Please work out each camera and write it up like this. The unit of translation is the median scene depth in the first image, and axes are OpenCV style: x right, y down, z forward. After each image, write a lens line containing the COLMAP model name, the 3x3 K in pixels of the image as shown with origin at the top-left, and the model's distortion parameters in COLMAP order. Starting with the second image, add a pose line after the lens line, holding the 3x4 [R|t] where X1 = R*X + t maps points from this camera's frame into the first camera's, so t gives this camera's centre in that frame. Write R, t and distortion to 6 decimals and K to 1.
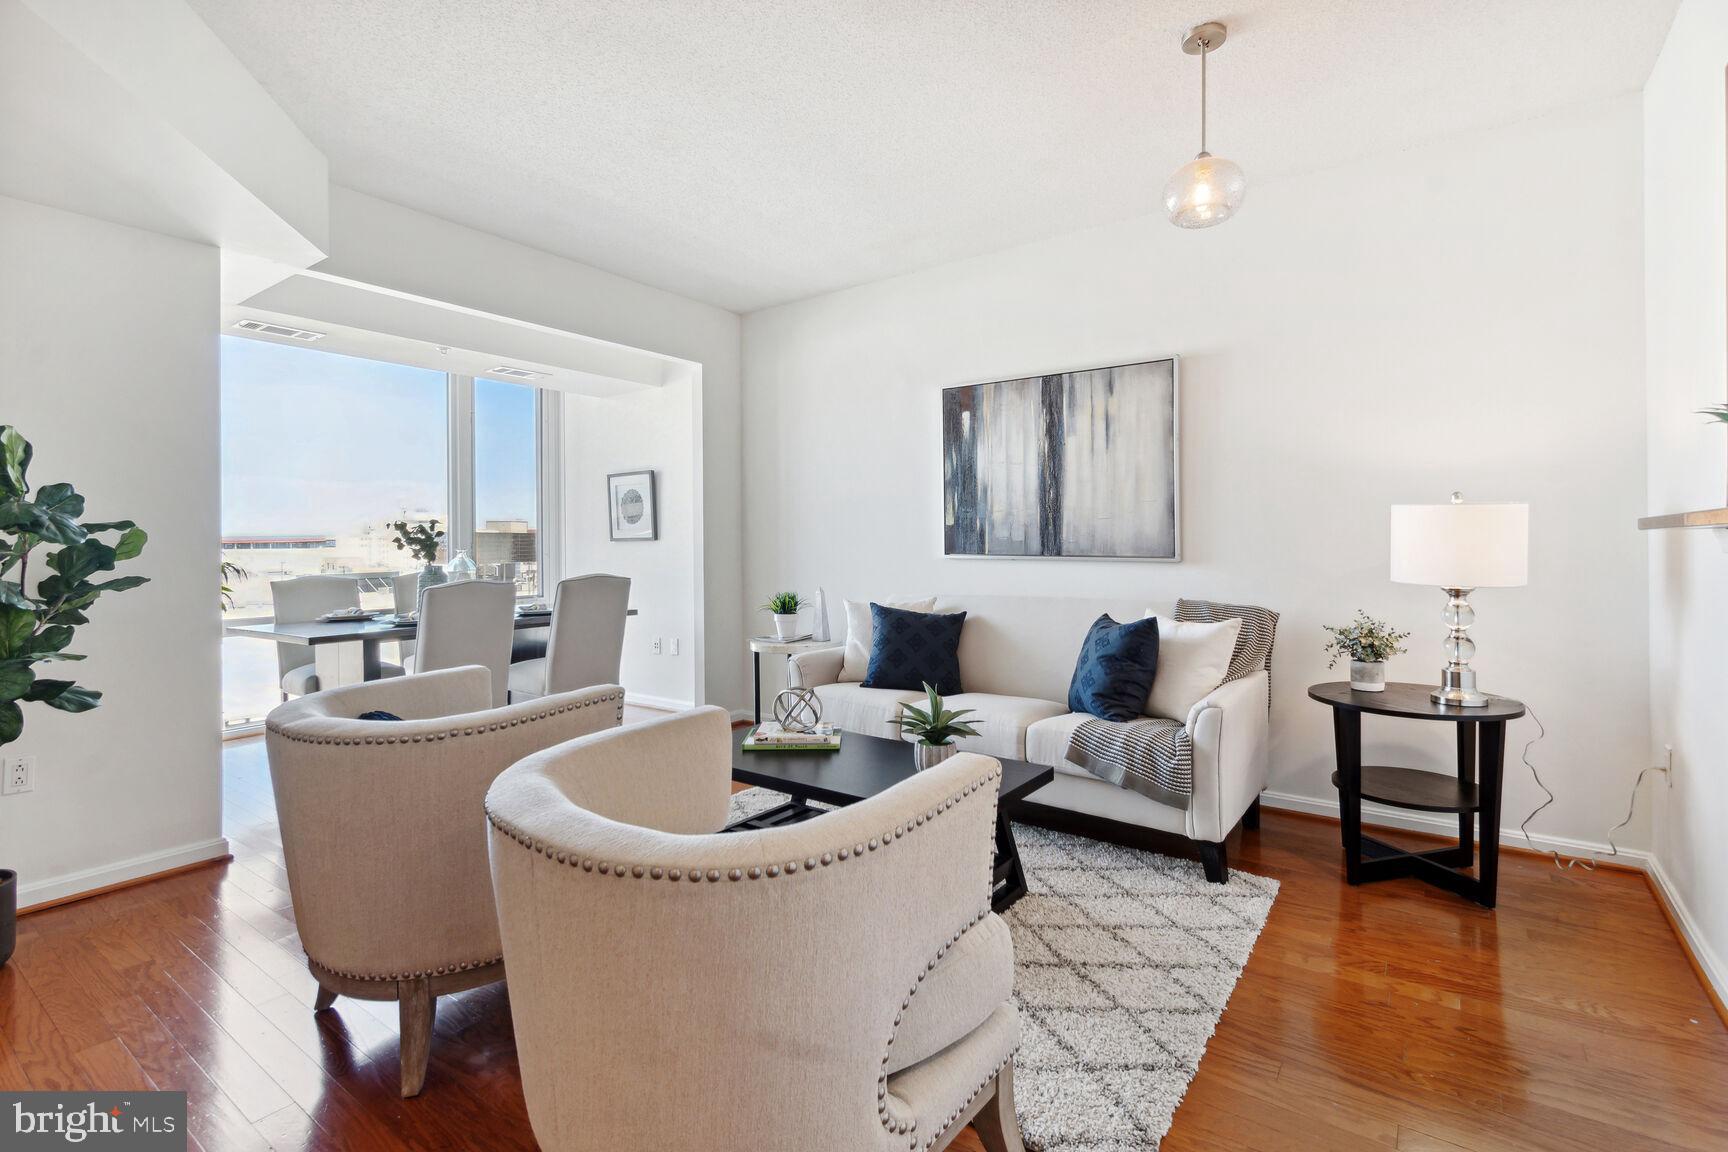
lens RADIAL K [[780.4, 0, 820.6], [0, 780.4, 540.5], [0, 0, 1]] dist [0.007745, -0.003712]
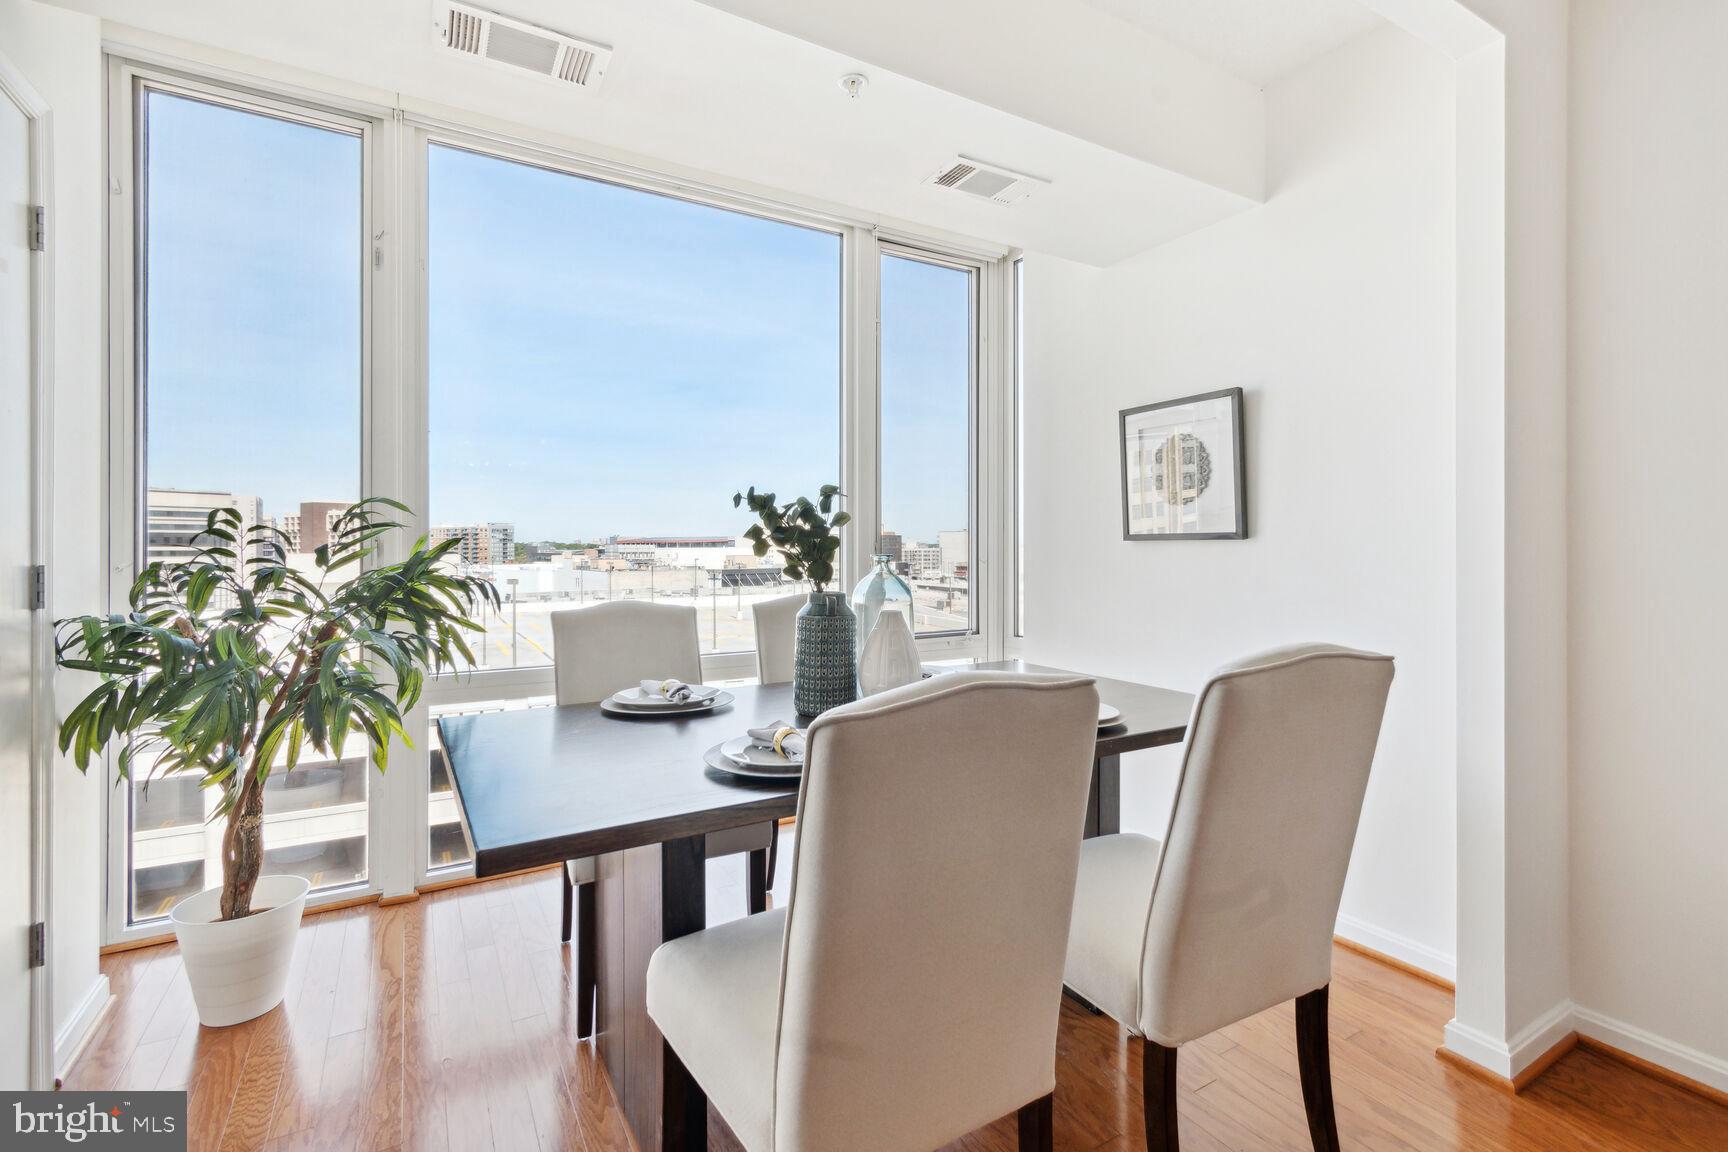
lens RADIAL K [[780.4, 0, 841.4], [0, 780.4, 538.6], [0, 0, 1]] dist [0.007745, -0.003712]
pose [[0.922042, 0.002497, -0.387082, -0.335208], [-0.004822, 0.999976, -0.005035, 0.004417], [0.387060, 0.006509, 0.922031, 0.630377]]
